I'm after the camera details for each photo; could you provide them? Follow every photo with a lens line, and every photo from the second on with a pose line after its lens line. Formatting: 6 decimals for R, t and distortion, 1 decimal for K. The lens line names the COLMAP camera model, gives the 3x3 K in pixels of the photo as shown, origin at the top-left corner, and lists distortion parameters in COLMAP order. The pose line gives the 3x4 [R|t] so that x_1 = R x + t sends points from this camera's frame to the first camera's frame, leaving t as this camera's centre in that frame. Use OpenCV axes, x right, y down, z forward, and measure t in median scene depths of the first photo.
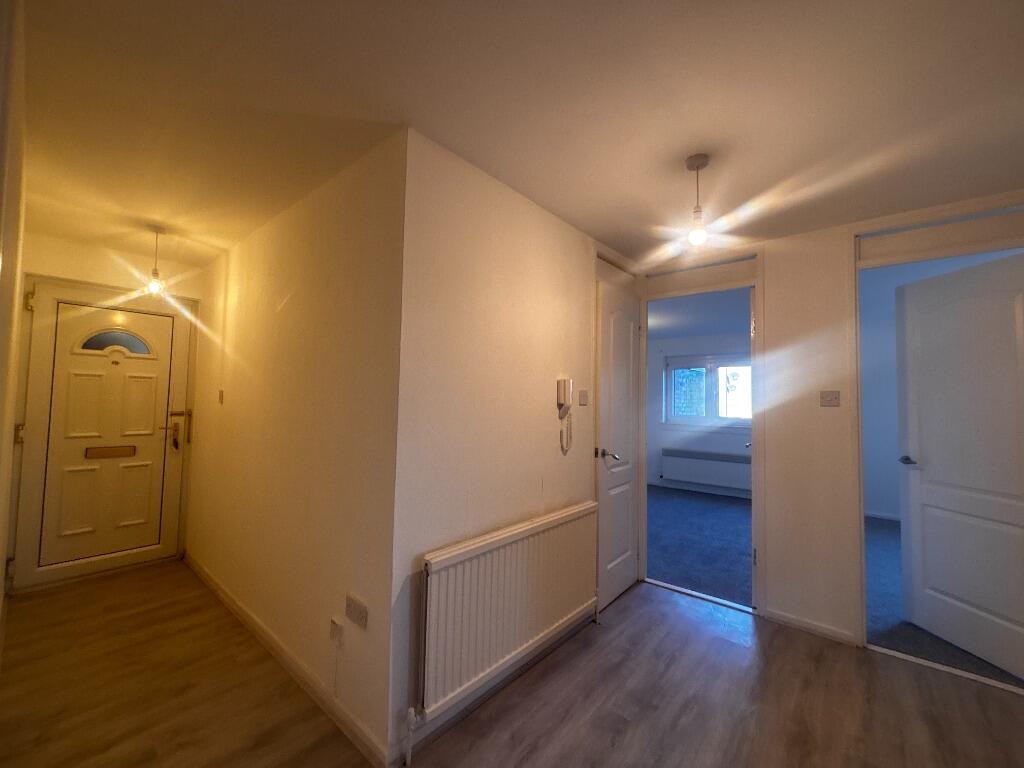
lens RADIAL K [[418.3, 0, 512.0], [0, 418.3, 384.0], [0, 0, 1]] dist [0.002076, 0.000046]
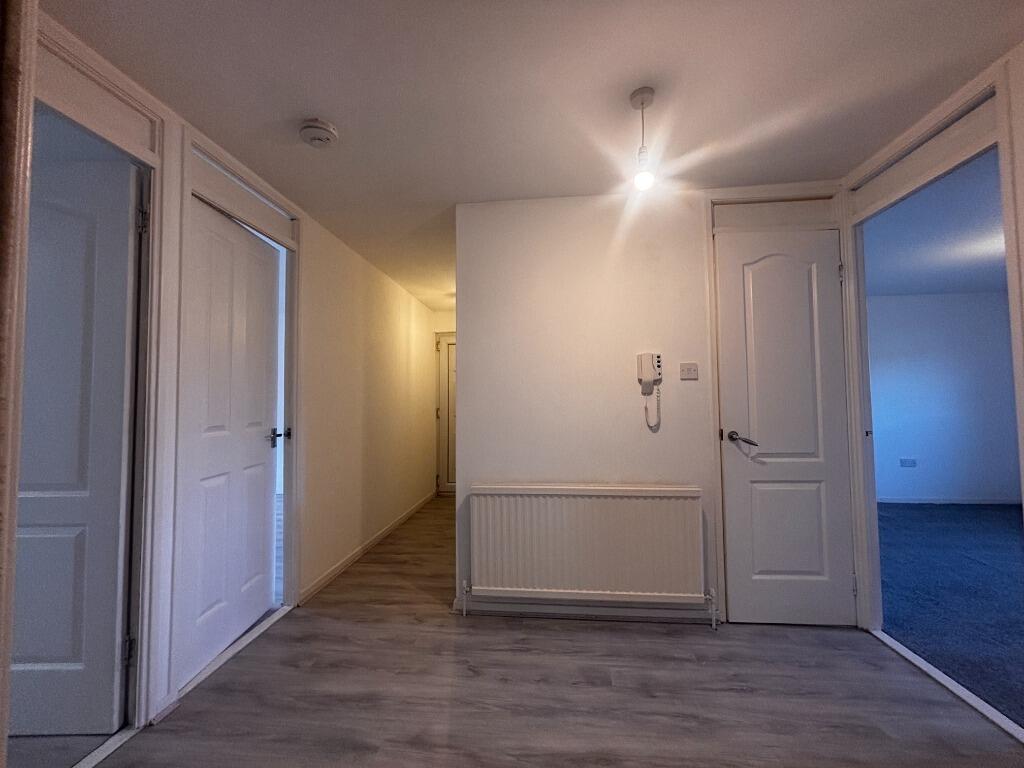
lens RADIAL K [[418.3, 0, 512.0], [0, 418.3, 384.0], [0, 0, 1]] dist [0.002076, 0.000046]
pose [[0.571936, -0.057939, -0.818249, 0.758271], [0.051025, 0.998084, -0.035007, 0.079046], [0.818710, -0.021730, 0.573797, 0.182569]]
